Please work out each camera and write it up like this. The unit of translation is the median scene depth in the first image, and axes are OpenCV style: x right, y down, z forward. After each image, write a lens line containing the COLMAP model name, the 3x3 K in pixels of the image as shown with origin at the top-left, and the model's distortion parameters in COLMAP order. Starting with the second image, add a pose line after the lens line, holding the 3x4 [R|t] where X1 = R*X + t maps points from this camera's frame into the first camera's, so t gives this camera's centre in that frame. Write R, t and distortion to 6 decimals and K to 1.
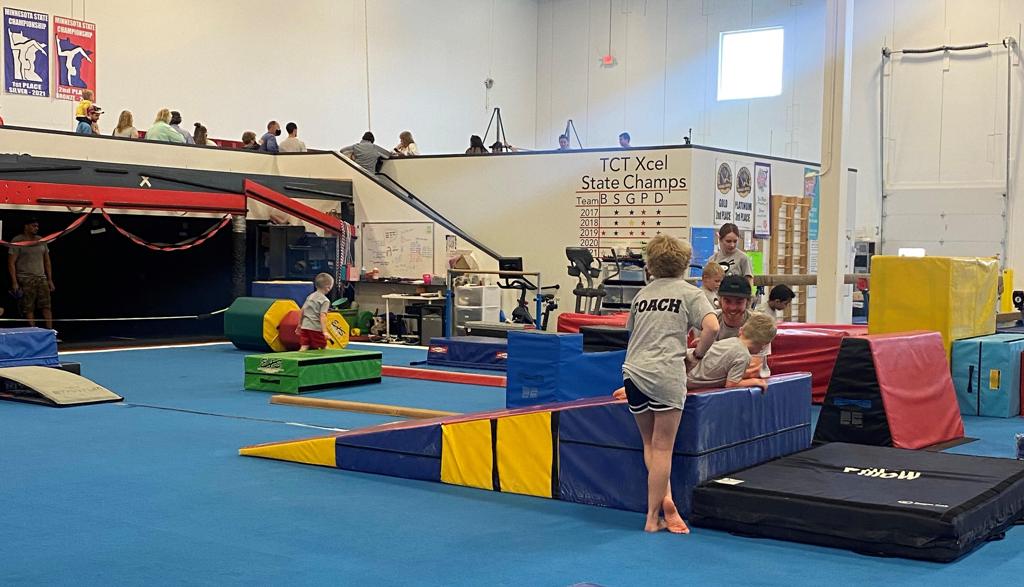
lens RADIAL K [[1242.4, 0, 525.6], [0, 1242.4, 327.7], [0, 0, 1]] dist [0.156512, -0.440088]
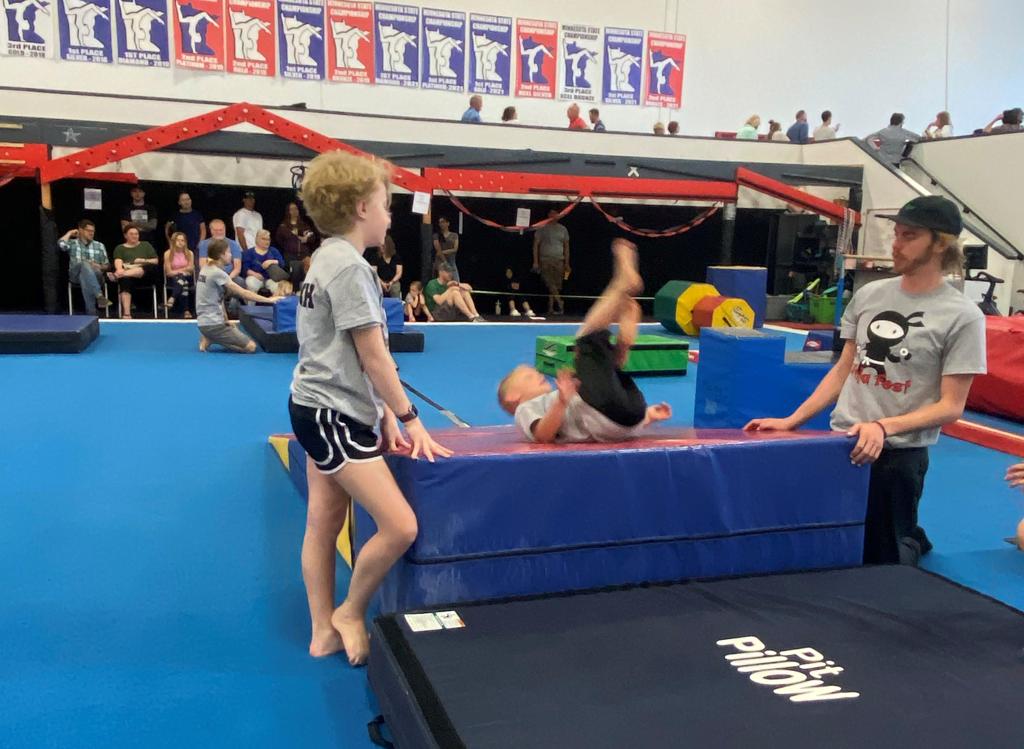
lens RADIAL K [[994.8, 0, 510.7], [0, 994.8, 443.0], [0, 0, 1]] dist [0.016202, 0.006967]
pose [[0.803585, 0.129923, -0.580836, 0.129261], [-0.049772, 0.987135, 0.151945, -0.007687], [0.593105, -0.093191, 0.799713, 0.184406]]
